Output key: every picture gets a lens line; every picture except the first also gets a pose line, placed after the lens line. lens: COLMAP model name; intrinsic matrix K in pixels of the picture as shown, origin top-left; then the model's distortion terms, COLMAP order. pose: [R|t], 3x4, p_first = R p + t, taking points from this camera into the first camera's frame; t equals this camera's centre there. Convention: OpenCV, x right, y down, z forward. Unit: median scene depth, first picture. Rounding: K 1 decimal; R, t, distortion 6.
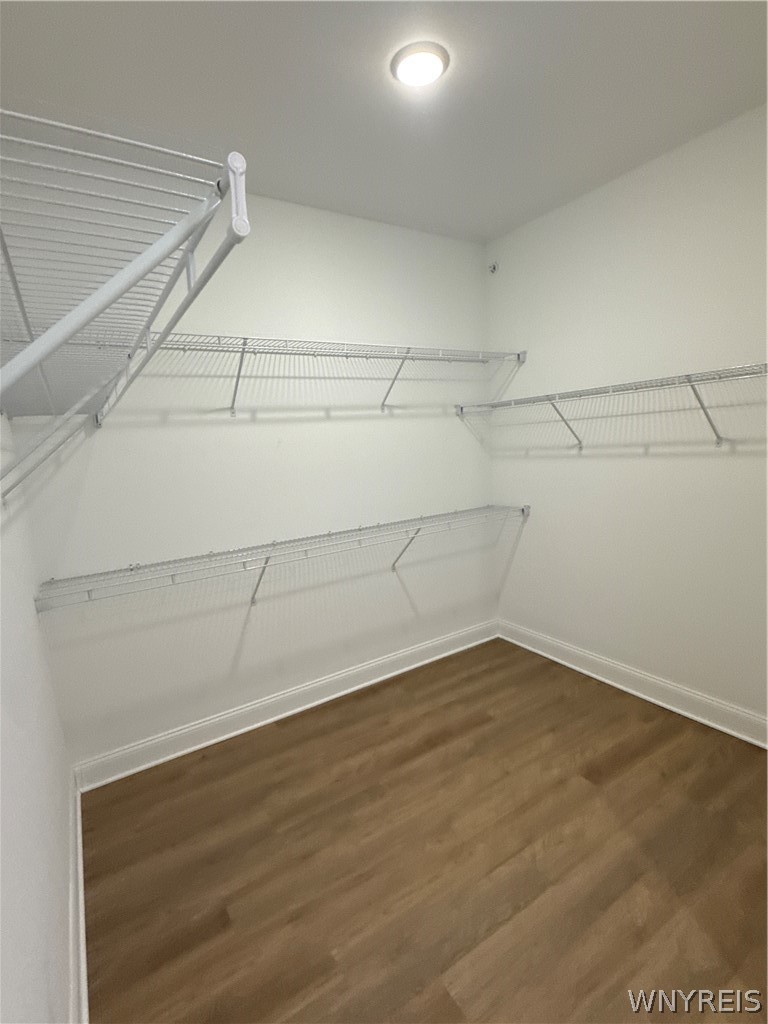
lens RADIAL K [[481.8, 0, 381.1], [0, 481.8, 517.7], [0, 0, 1]] dist [0.000915, 0.000343]
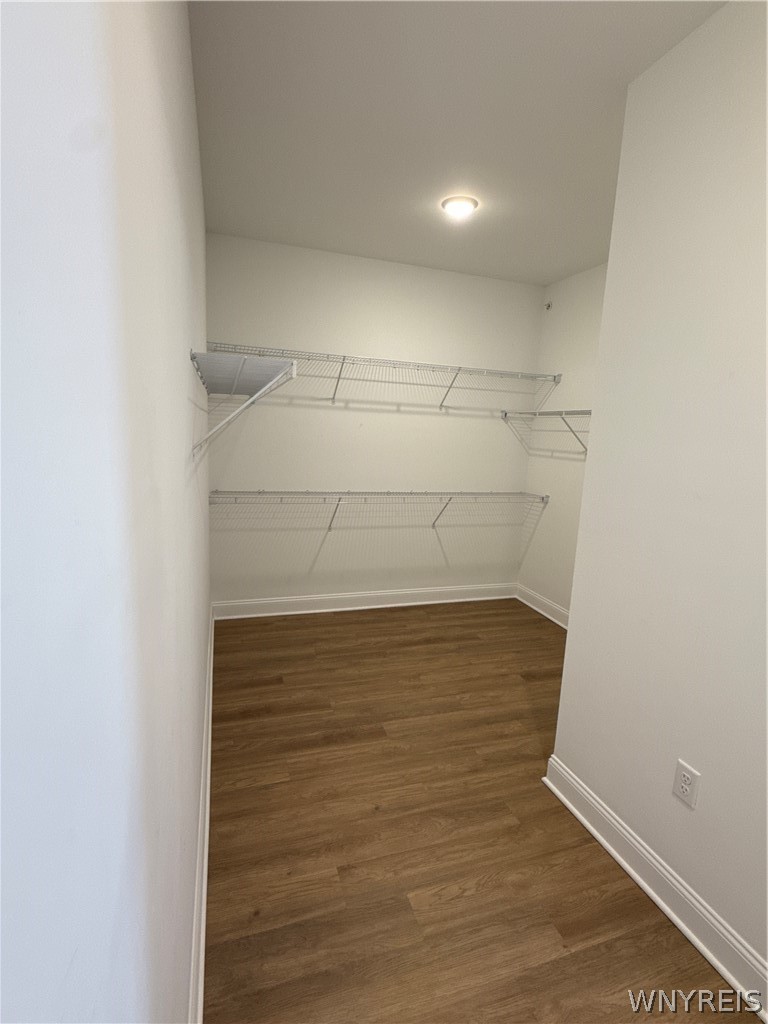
lens RADIAL K [[481.8, 0, 381.1], [0, 481.8, 517.7], [0, 0, 1]] dist [0.000915, 0.000343]
pose [[0.961539, 0.152651, -0.228342, 0.219342], [-0.146366, 0.988237, 0.044315, 0.049791], [0.232421, -0.009189, 0.972572, -0.408782]]
